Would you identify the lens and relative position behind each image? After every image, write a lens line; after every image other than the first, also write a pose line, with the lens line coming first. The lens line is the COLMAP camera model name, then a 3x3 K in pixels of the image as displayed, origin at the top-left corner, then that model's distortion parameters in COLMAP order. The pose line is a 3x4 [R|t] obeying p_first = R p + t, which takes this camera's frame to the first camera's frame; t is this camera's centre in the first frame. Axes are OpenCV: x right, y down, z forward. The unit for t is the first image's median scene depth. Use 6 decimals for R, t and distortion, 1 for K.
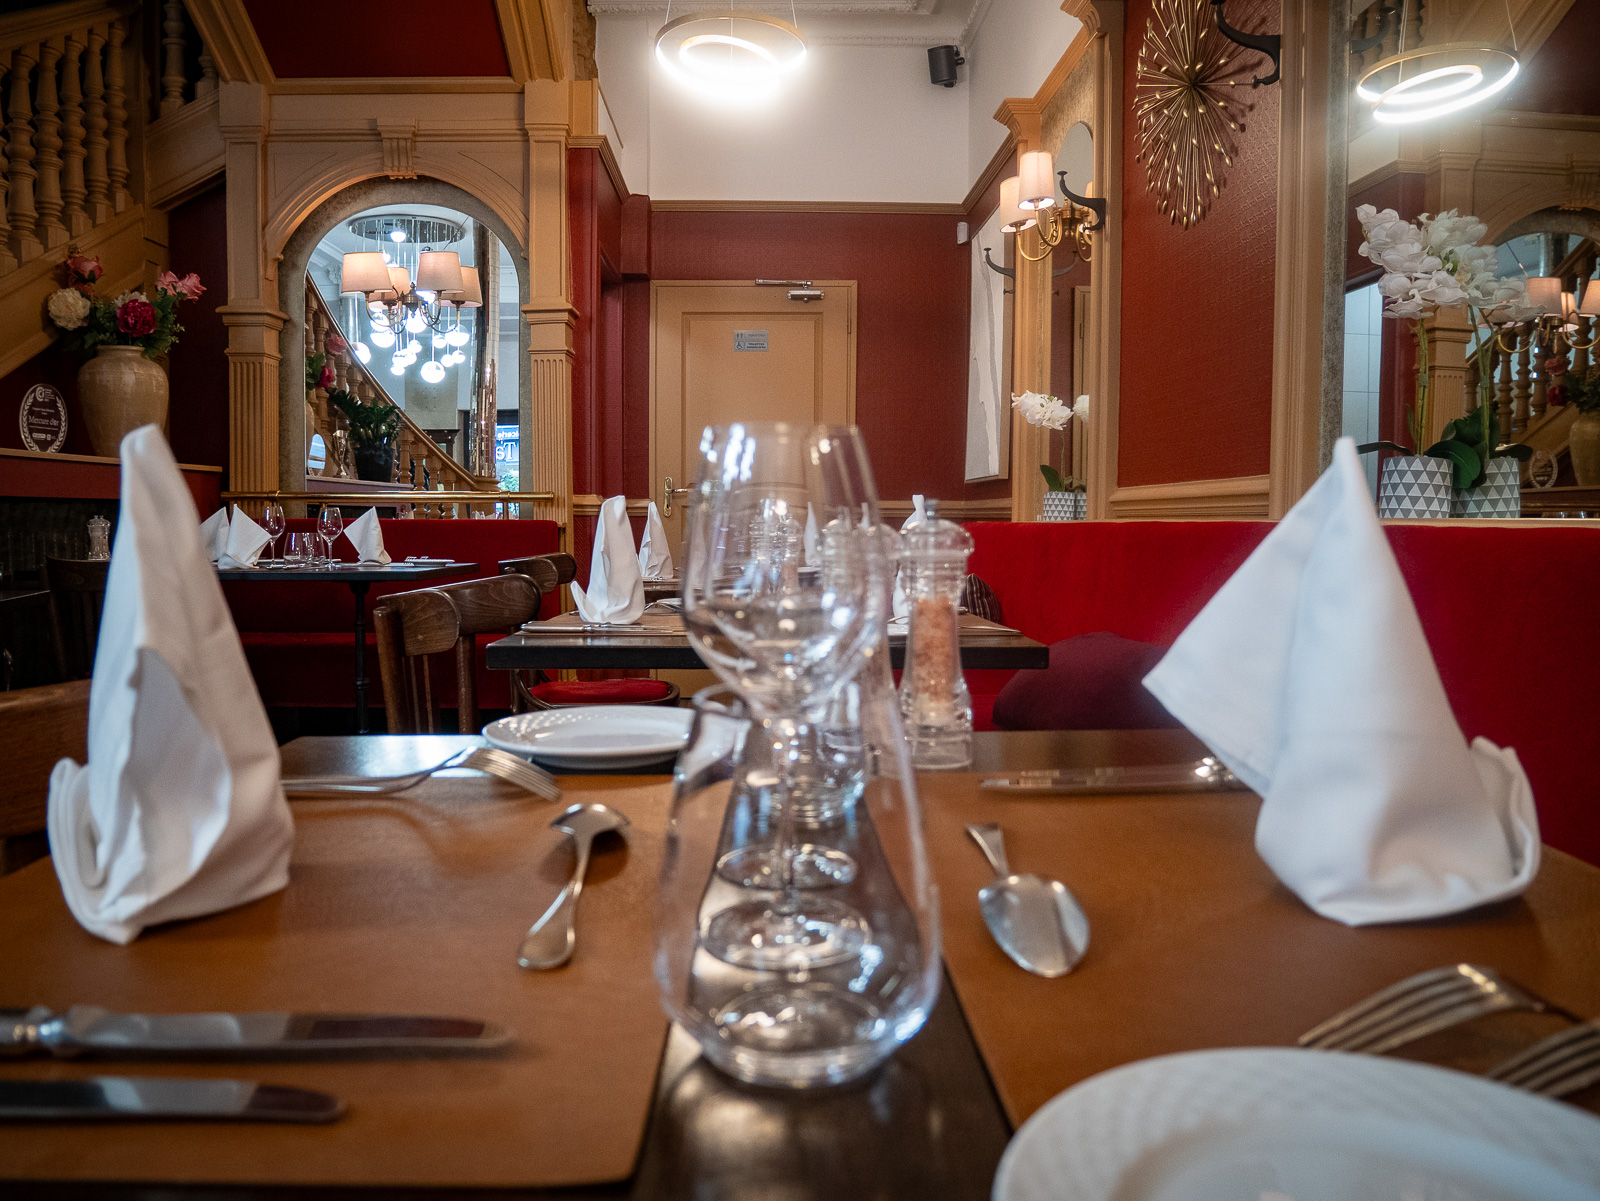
lens RADIAL K [[1185.6, 0, 800.0], [0, 1185.6, 600.5], [0, 0, 1]] dist [-0.081817, 0.046217]
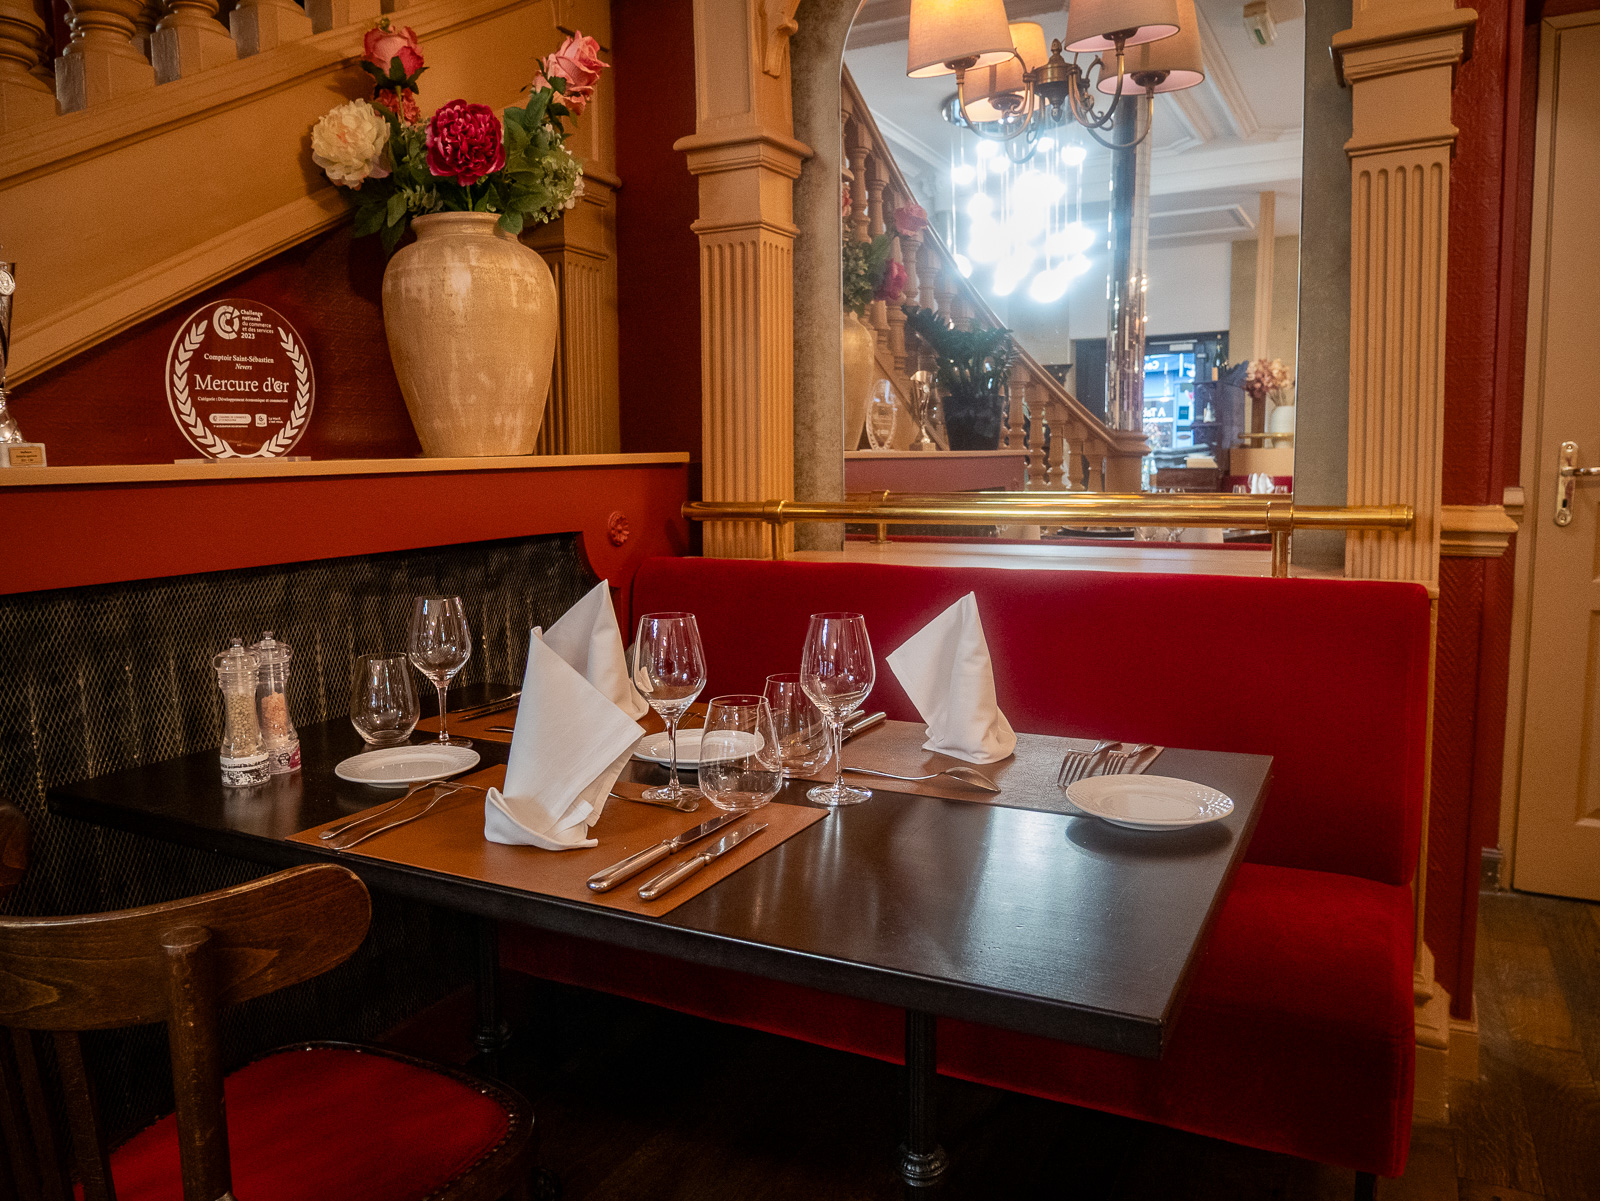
lens RADIAL K [[1185.6, 0, 800.0], [0, 1185.6, 600.5], [0, 0, 1]] dist [-0.081817, 0.046217]
pose [[0.881558, 0.036470, -0.470665, -0.204017], [-0.010722, 0.998301, 0.057273, -0.080329], [0.471954, -0.045443, 0.880451, 0.560468]]
